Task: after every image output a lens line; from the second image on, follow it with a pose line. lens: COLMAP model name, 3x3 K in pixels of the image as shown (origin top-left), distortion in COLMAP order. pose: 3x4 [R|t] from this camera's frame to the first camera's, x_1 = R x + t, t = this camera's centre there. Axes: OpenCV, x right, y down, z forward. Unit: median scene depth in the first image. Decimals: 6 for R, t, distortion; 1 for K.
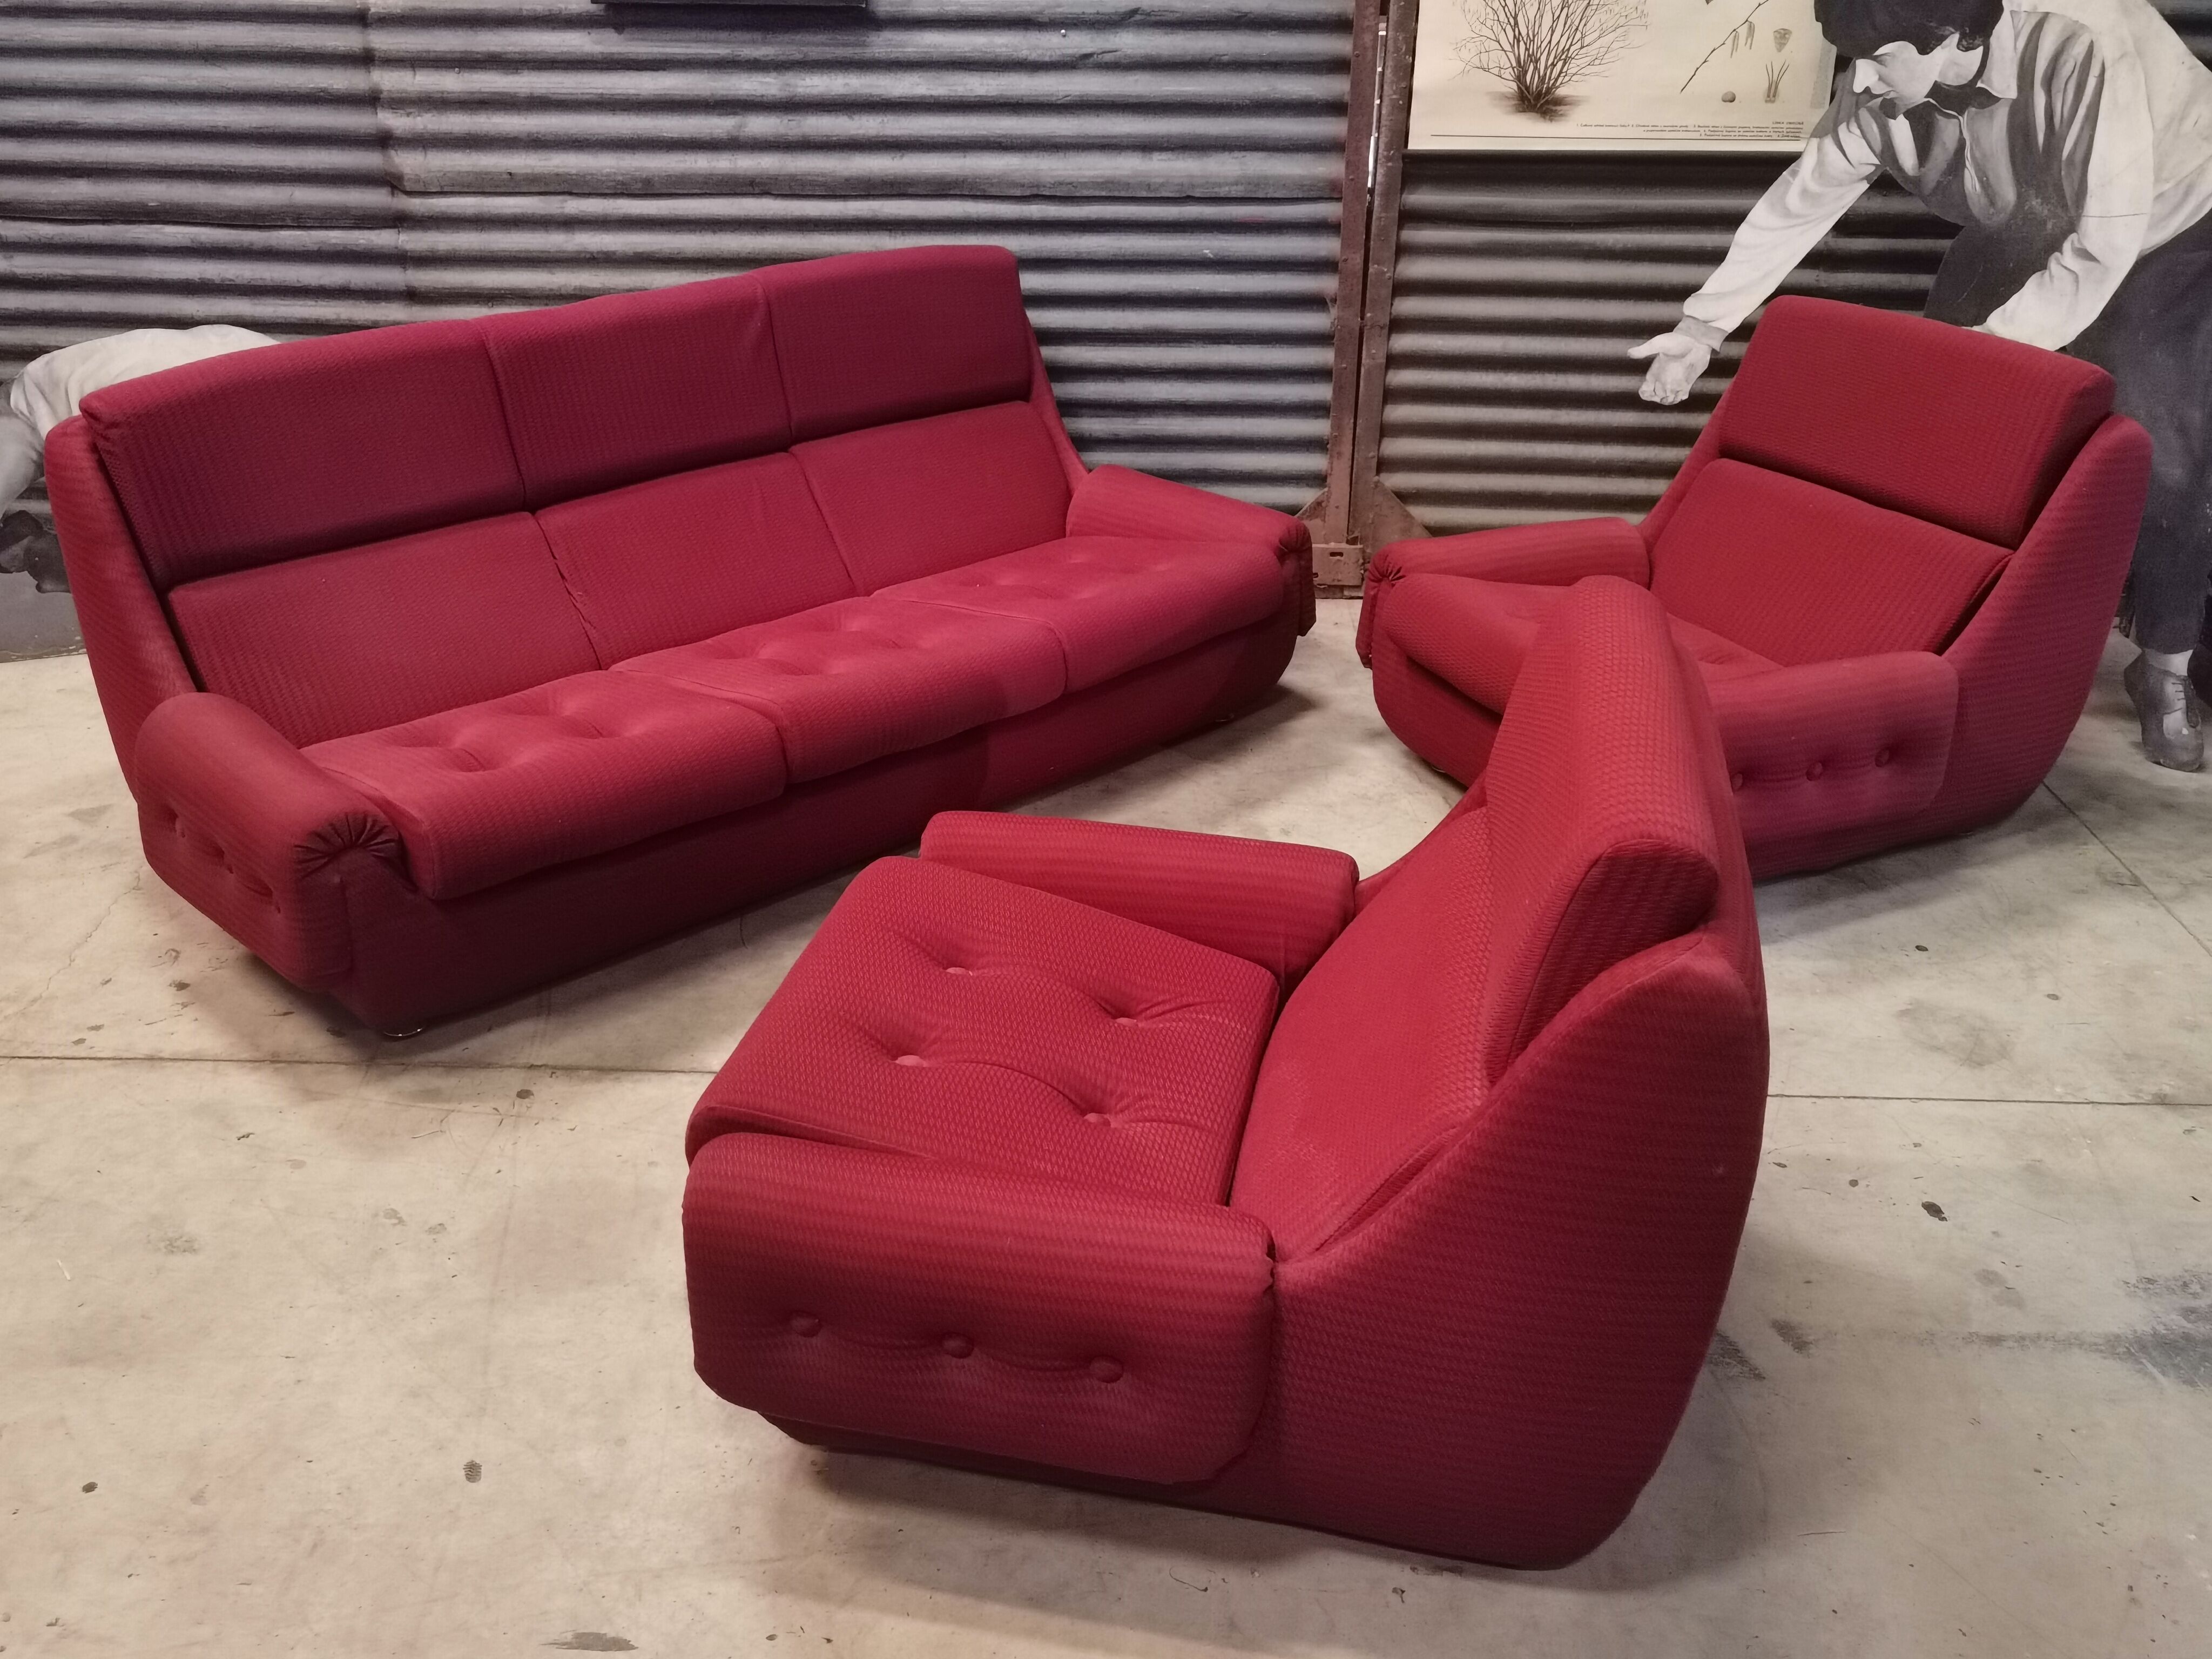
lens RADIAL K [[1899.9, 0, 1096.6], [0, 1899.9, 809.9], [0, 0, 1]] dist [0.052459, -0.058256]
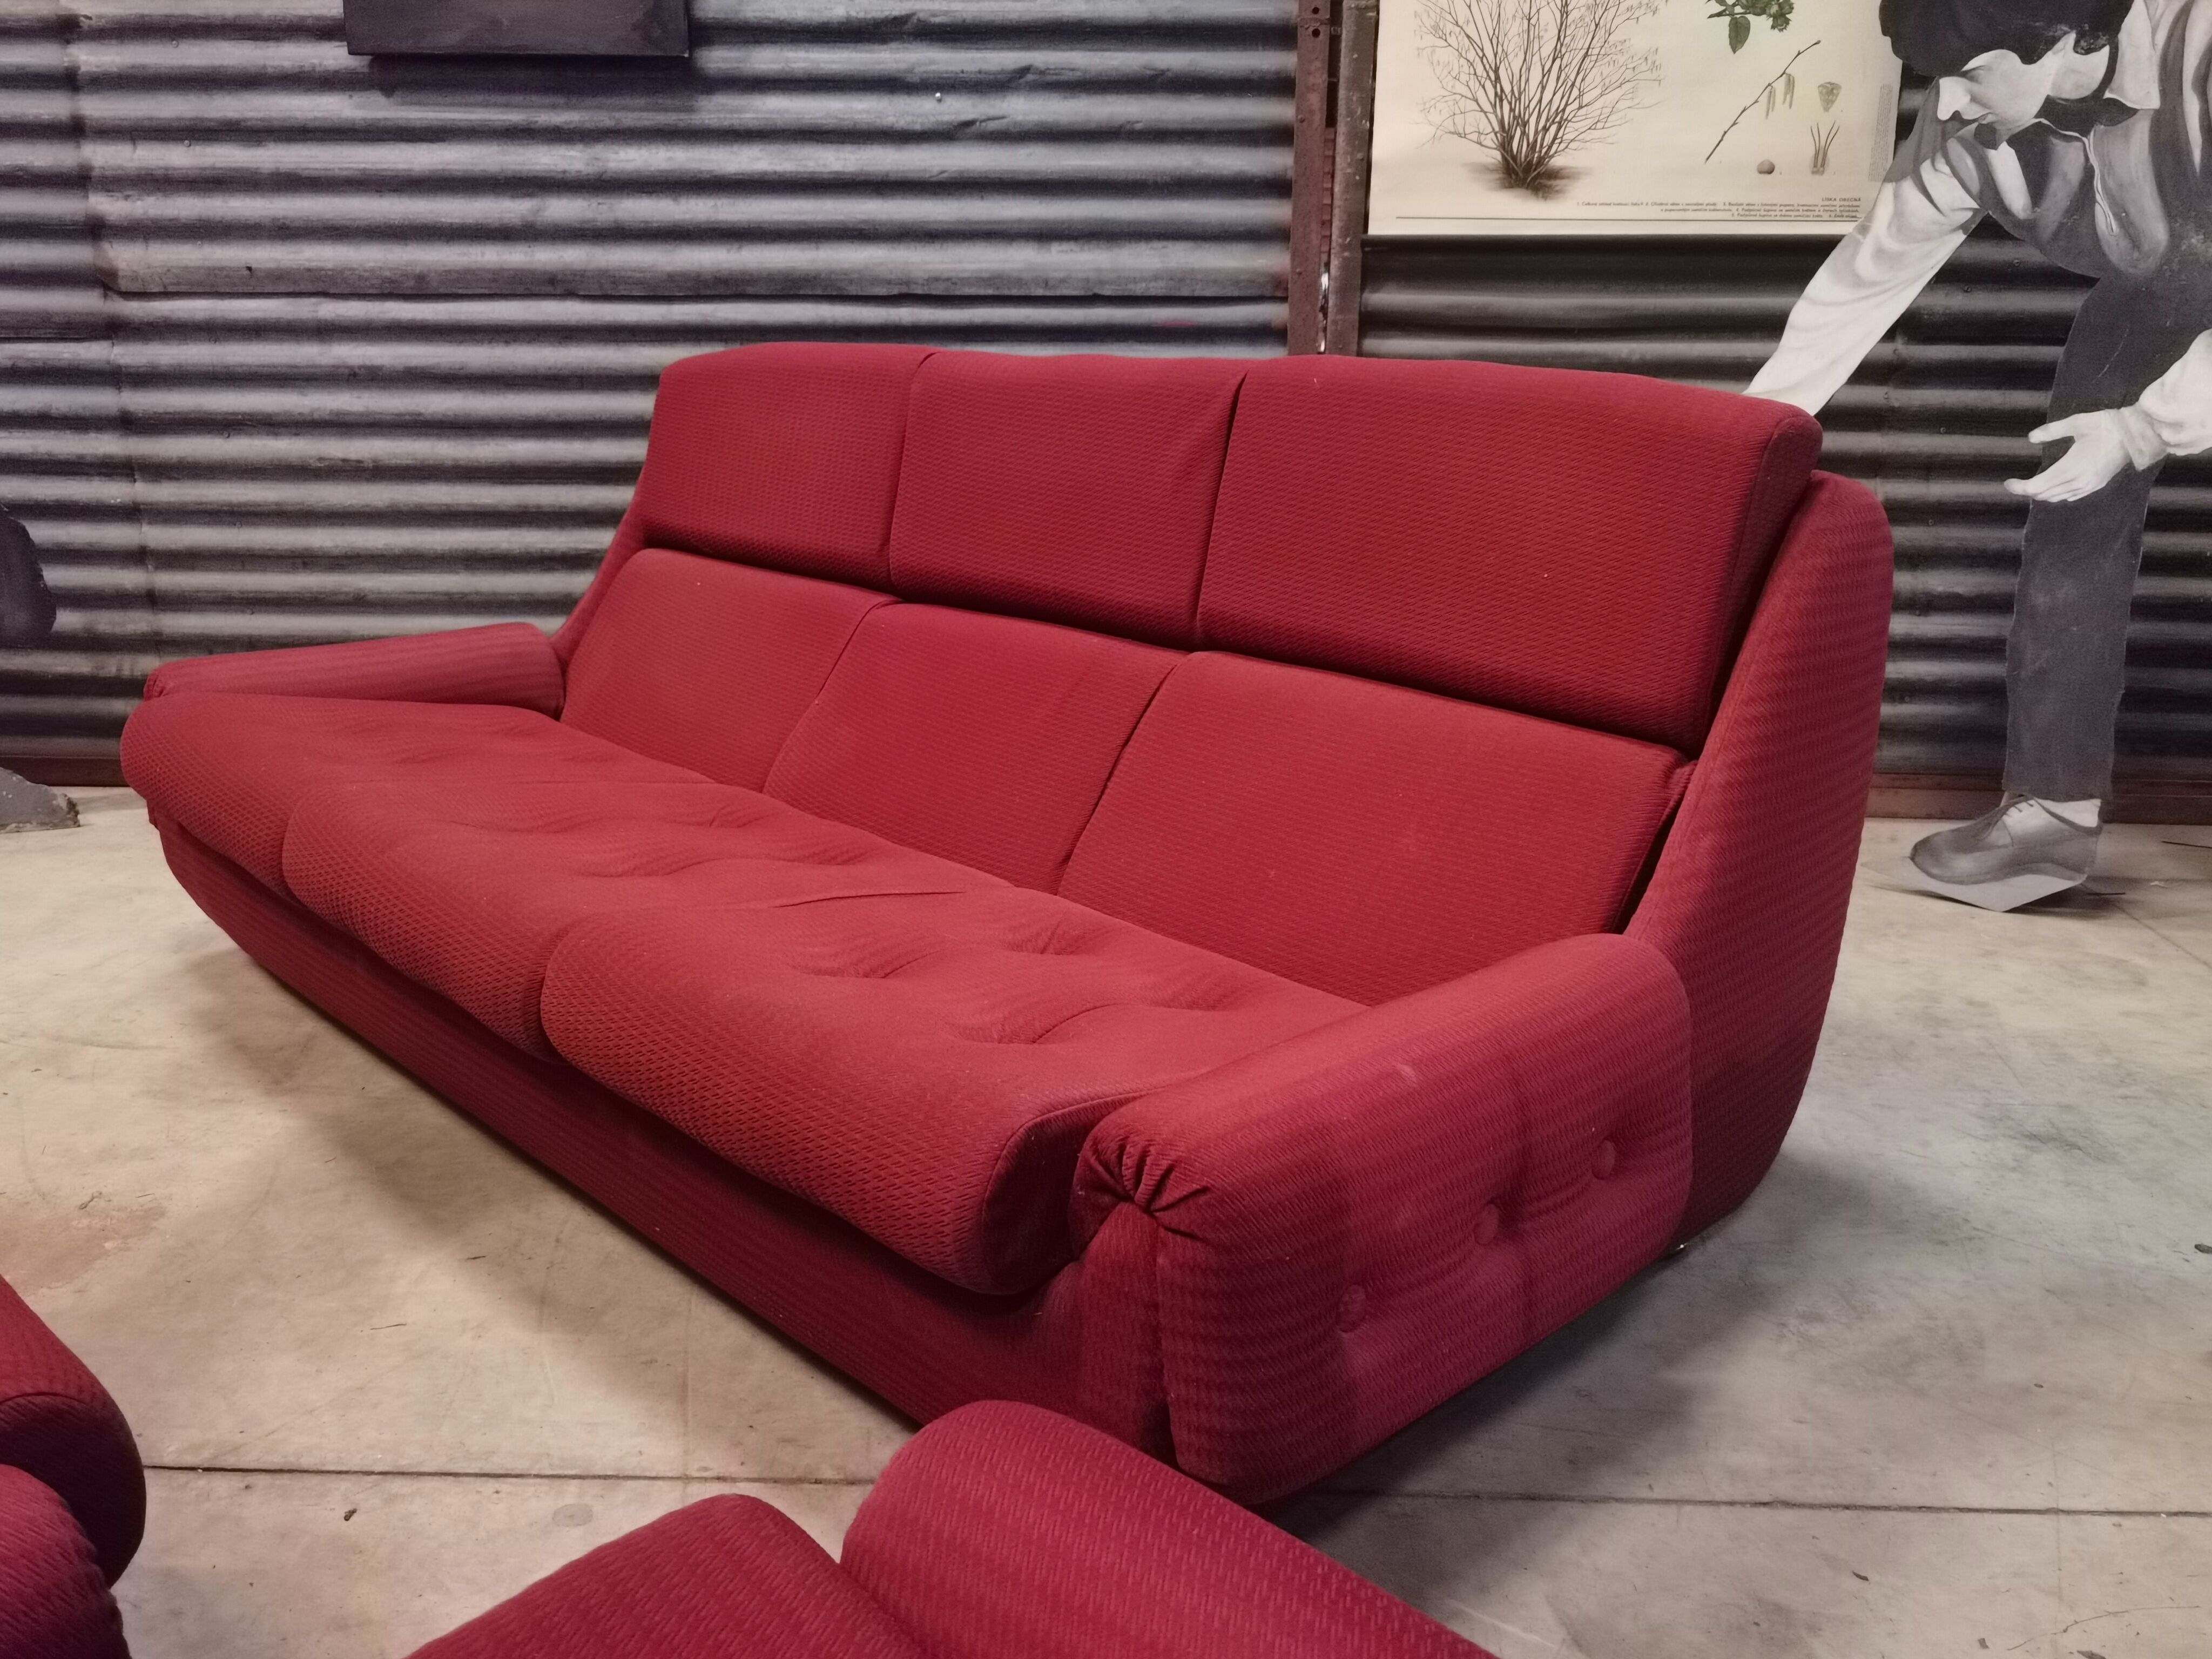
lens RADIAL K [[1820.1, 0, 1110.8], [0, 1820.1, 810.5], [0, 0, 1]] dist [0.063177, -0.078097]
pose [[0.999997, -0.000085, 0.002604, 0.058887], [0.000548, 0.983970, -0.178332, 0.032208], [-0.002547, 0.178333, 0.983967, 0.319332]]
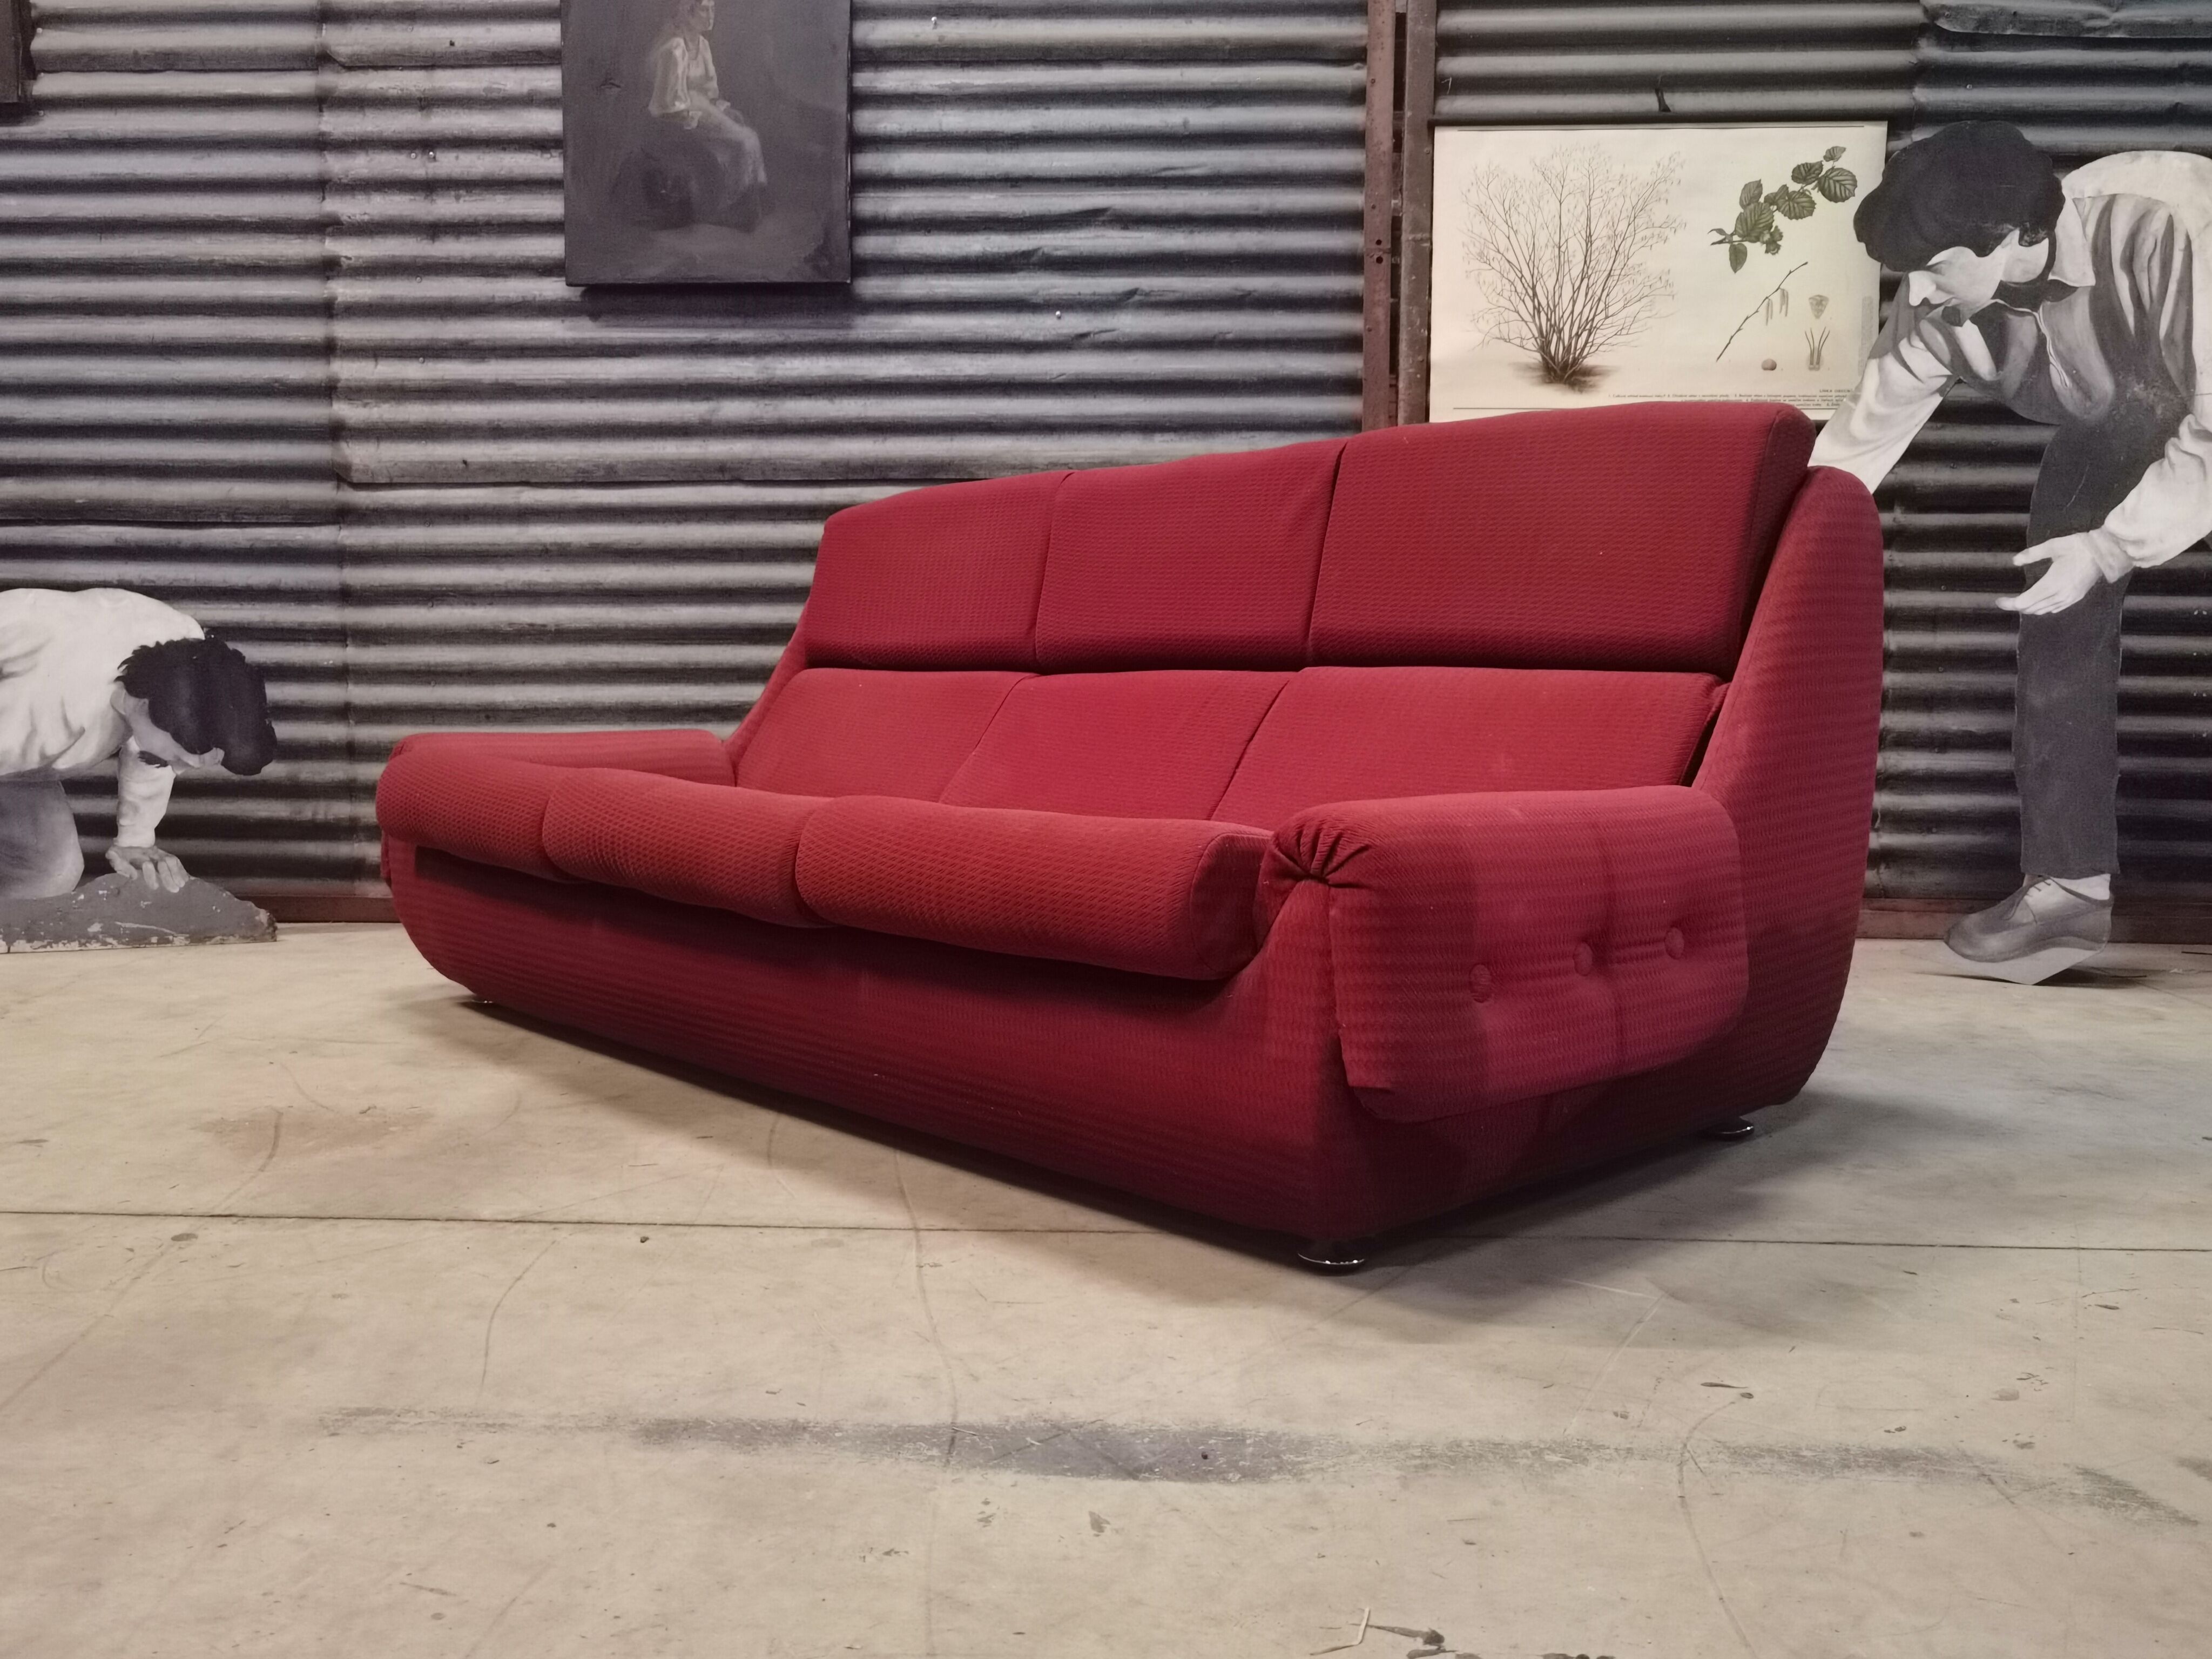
lens RADIAL K [[1867.5, 0, 1119.9], [0, 1867.5, 814.1], [0, 0, 1]] dist [0.034315, -0.028378]
pose [[0.999917, -0.002998, -0.012559, 0.026418], [-0.001824, 0.930104, -0.367291, 0.183522], [0.012782, 0.367283, 0.930021, 0.247091]]
